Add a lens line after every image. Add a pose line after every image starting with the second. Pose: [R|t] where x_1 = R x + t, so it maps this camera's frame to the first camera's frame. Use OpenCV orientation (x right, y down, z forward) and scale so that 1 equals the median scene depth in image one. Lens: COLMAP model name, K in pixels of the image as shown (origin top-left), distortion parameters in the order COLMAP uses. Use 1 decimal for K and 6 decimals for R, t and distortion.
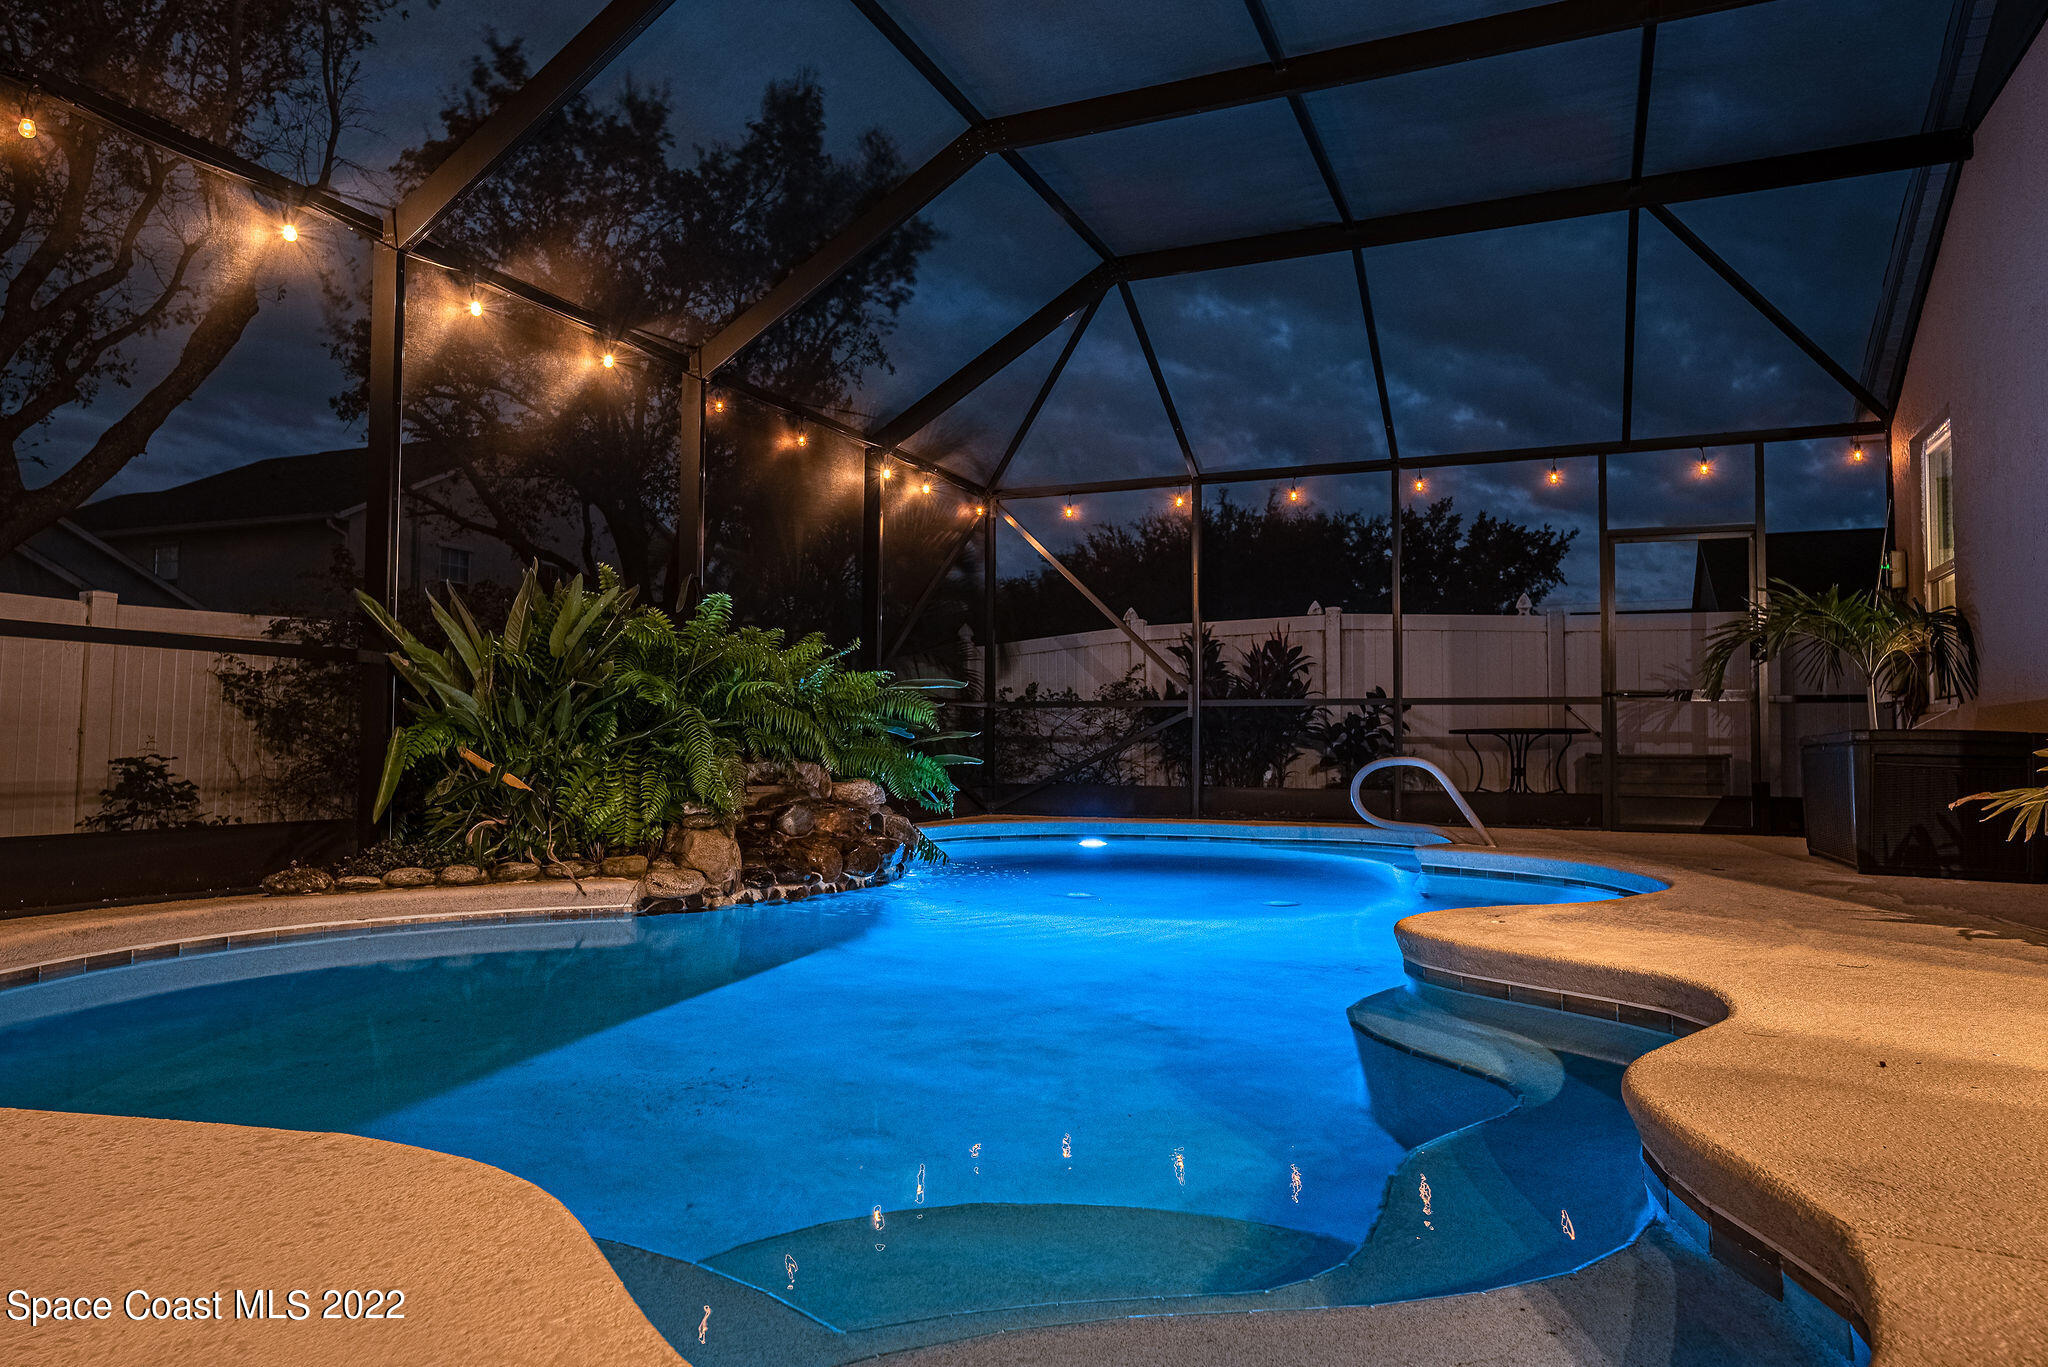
lens RADIAL K [[1296.0, 0, 1024.0], [0, 1296.0, 683.5], [0, 0, 1]] dist [0.009152, 0.001231]
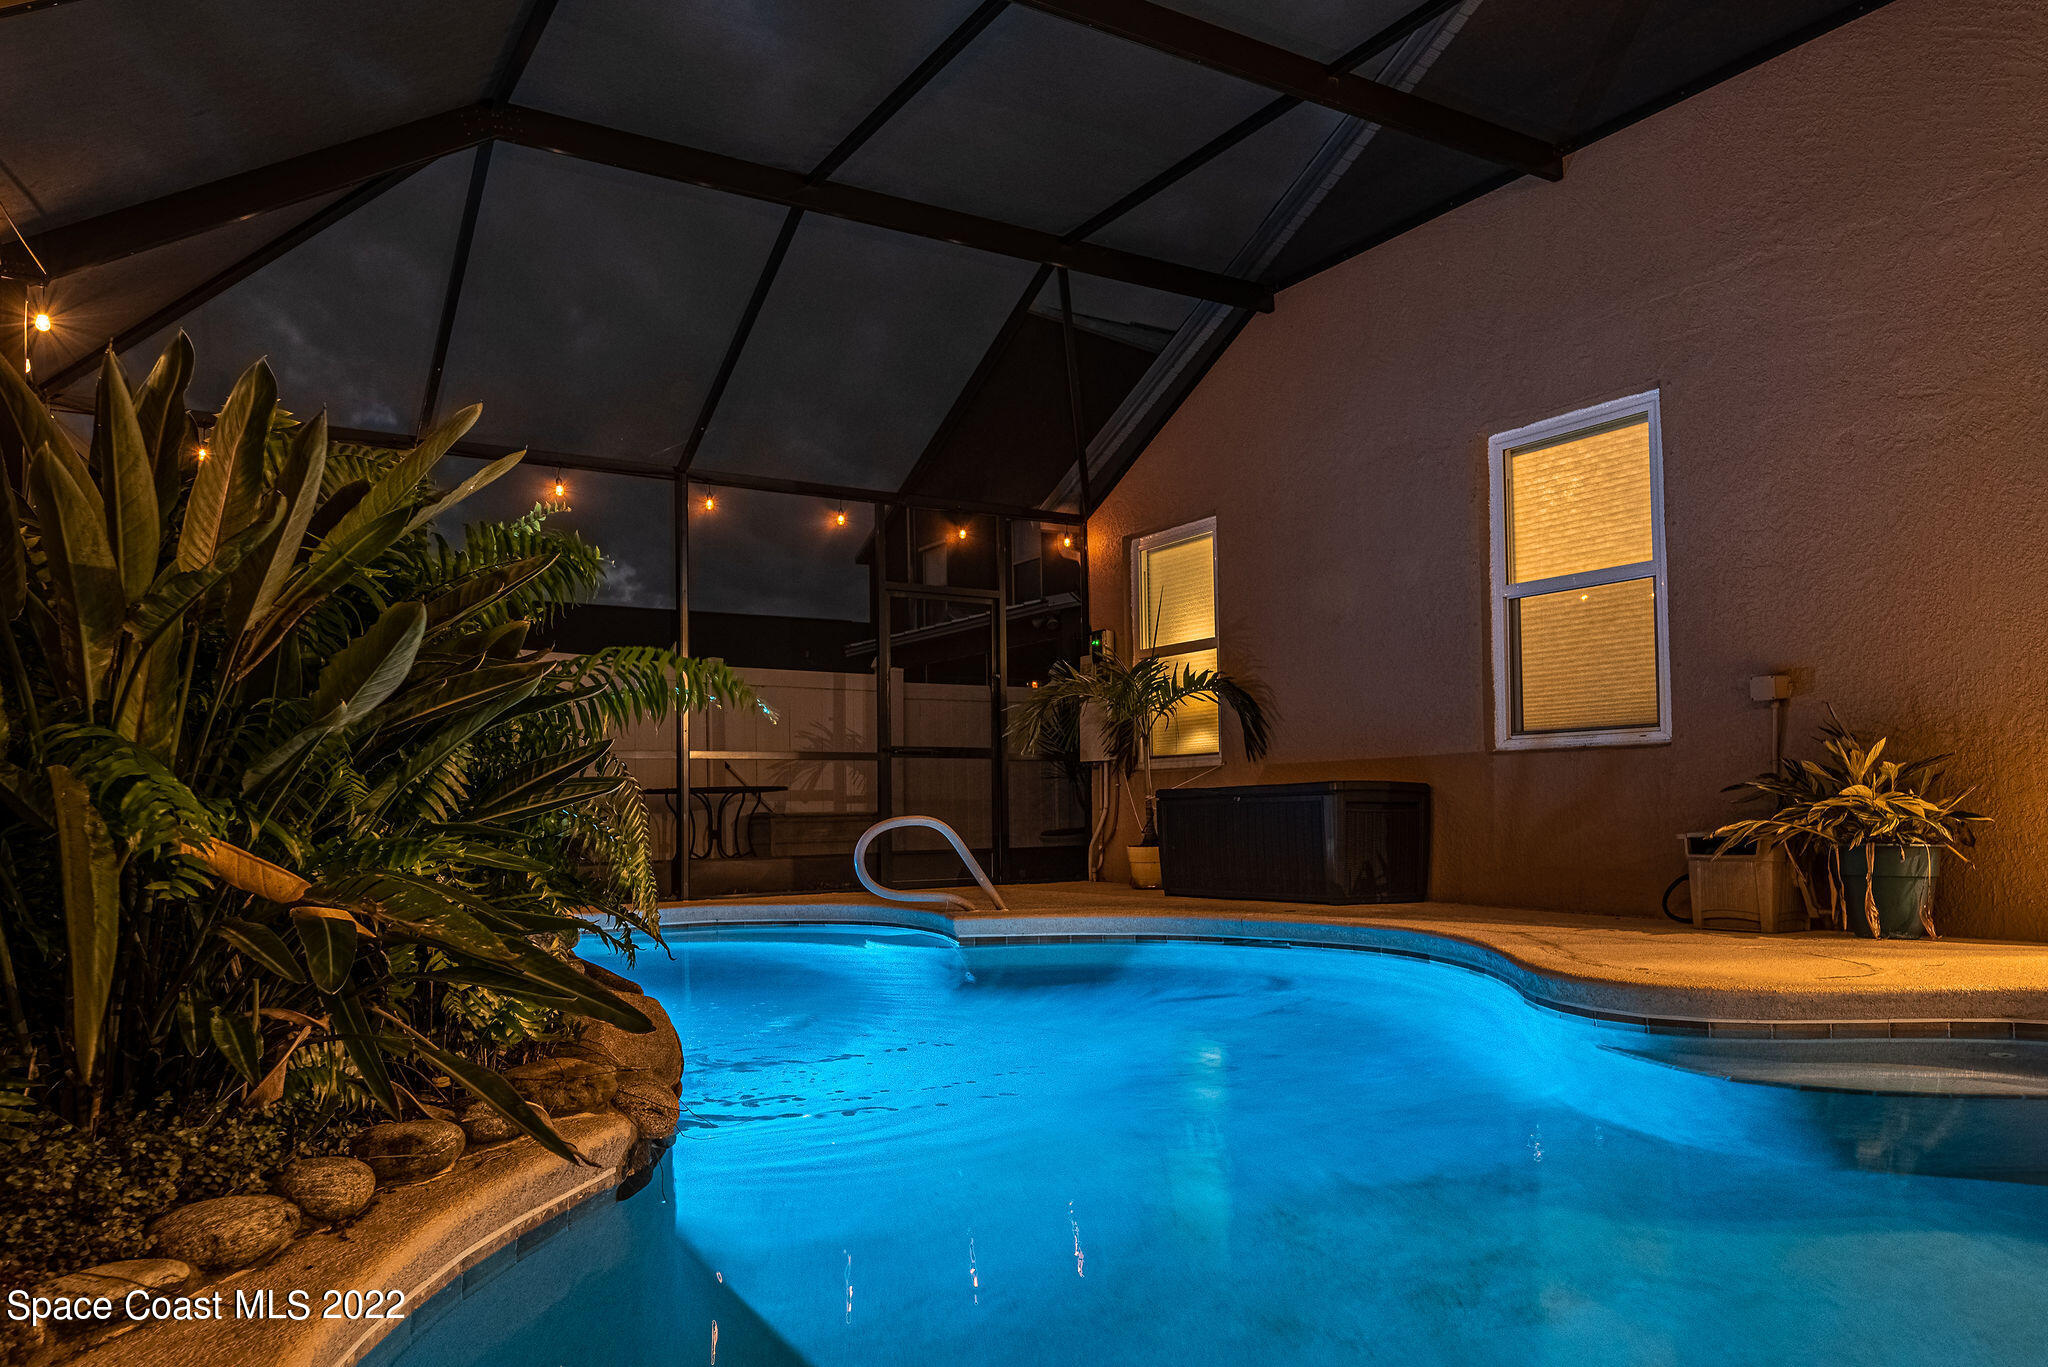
lens RADIAL K [[1345.6, 0, 910.1], [0, 1345.6, 685.5], [0, 0, 1]] dist [0.002034, 0.000301]
pose [[0.616918, 0.060723, 0.784681, -0.429322], [-0.021892, 0.997957, -0.060016, 0.027391], [-0.786723, 0.019847, 0.616987, 0.469804]]
